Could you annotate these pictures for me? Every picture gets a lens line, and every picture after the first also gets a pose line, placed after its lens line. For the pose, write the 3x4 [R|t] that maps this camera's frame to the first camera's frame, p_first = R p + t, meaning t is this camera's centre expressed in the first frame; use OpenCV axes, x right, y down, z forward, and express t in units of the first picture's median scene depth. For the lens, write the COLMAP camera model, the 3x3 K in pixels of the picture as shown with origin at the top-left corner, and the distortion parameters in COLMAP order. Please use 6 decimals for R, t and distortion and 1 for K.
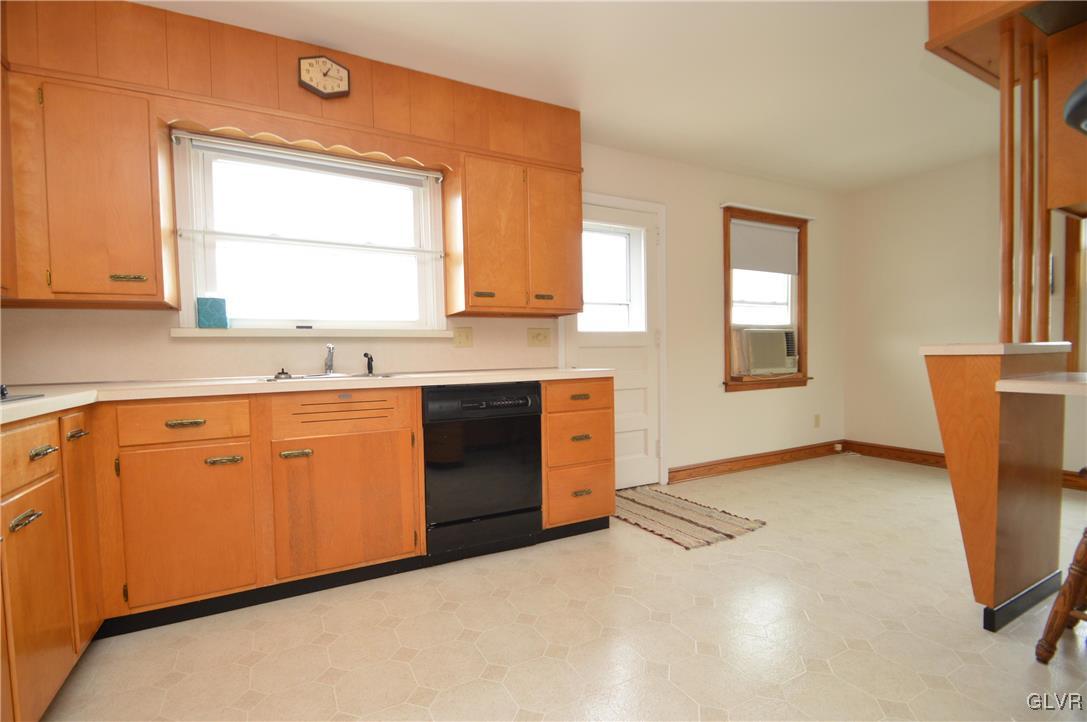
lens RADIAL K [[489.4, 0, 537.2], [0, 489.4, 372.0], [0, 0, 1]] dist [0.001473, -0.003381]
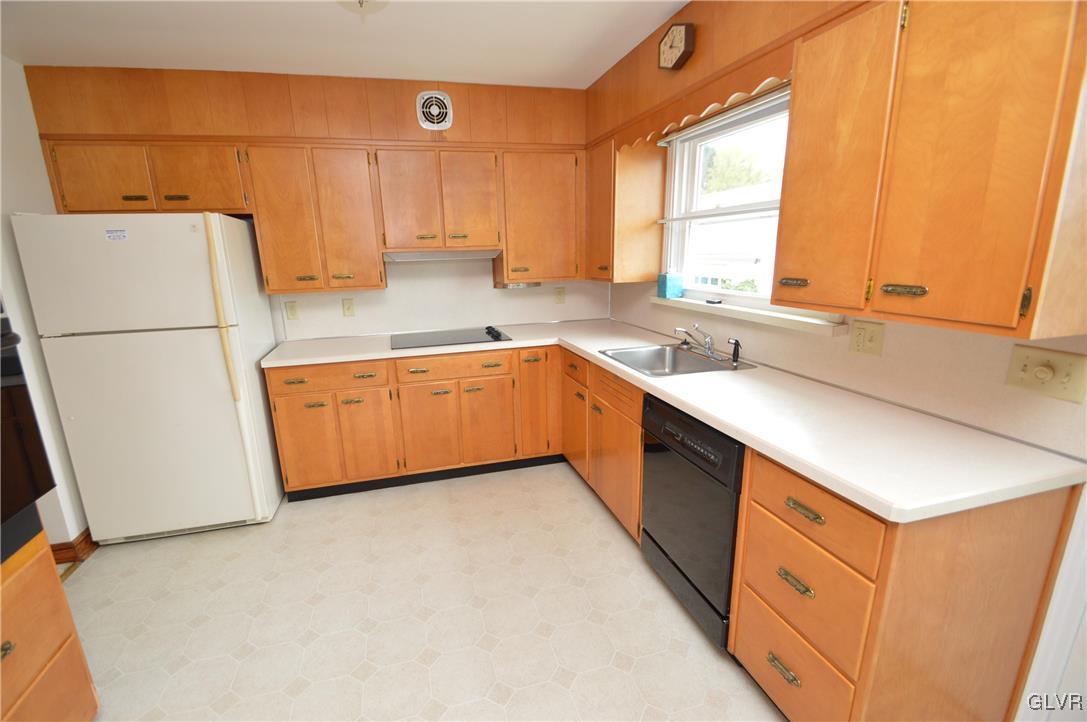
lens RADIAL K [[489.4, 0, 521.1], [0, 489.4, 386.1], [0, 0, 1]] dist [0.001473, -0.003381]
pose [[-0.241408, 0.281812, -0.928603, 0.653293], [-0.004817, 0.956545, 0.291544, -0.237734], [0.970412, 0.074854, -0.229560, 0.919952]]
